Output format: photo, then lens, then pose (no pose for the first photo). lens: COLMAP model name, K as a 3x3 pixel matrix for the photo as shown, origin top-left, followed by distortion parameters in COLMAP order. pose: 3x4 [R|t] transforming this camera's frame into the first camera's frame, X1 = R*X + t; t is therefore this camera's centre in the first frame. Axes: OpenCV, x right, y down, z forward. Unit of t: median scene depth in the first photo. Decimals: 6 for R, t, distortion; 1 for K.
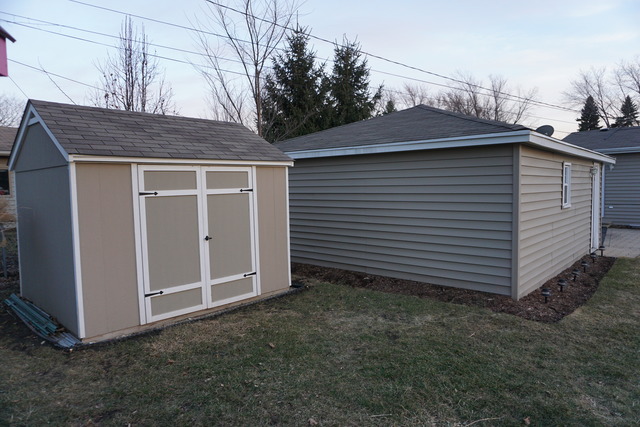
lens RADIAL K [[425.4, 0, 320.0], [0, 425.4, 213.5], [0, 0, 1]] dist [-0.036743, 0.001756]
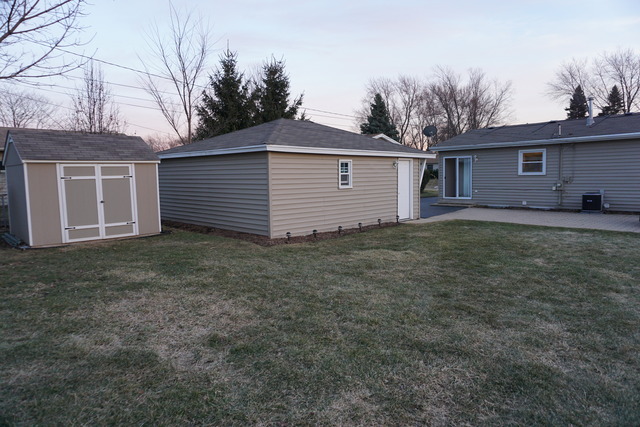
lens RADIAL K [[431.9, 0, 320.0], [0, 431.9, 213.5], [0, 0, 1]] dist [-0.043887, 0.040332]
pose [[0.998193, 0.008910, -0.059432, 0.679882], [-0.007216, 0.999563, 0.028665, 0.040062], [0.059661, -0.028184, 0.997821, -0.708357]]
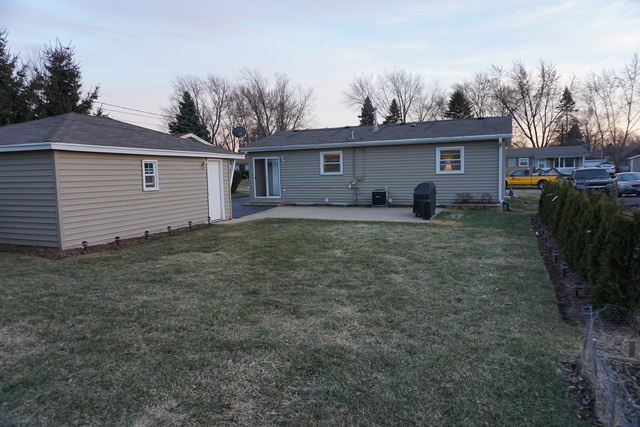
lens RADIAL K [[431.9, 0, 320.0], [0, 431.9, 213.5], [0, 0, 1]] dist [-0.043887, 0.040332]
pose [[0.934388, -0.033652, 0.354664, 0.698038], [0.024064, 0.999217, 0.031412, 0.038960], [-0.355444, -0.020817, 0.934466, -0.715518]]
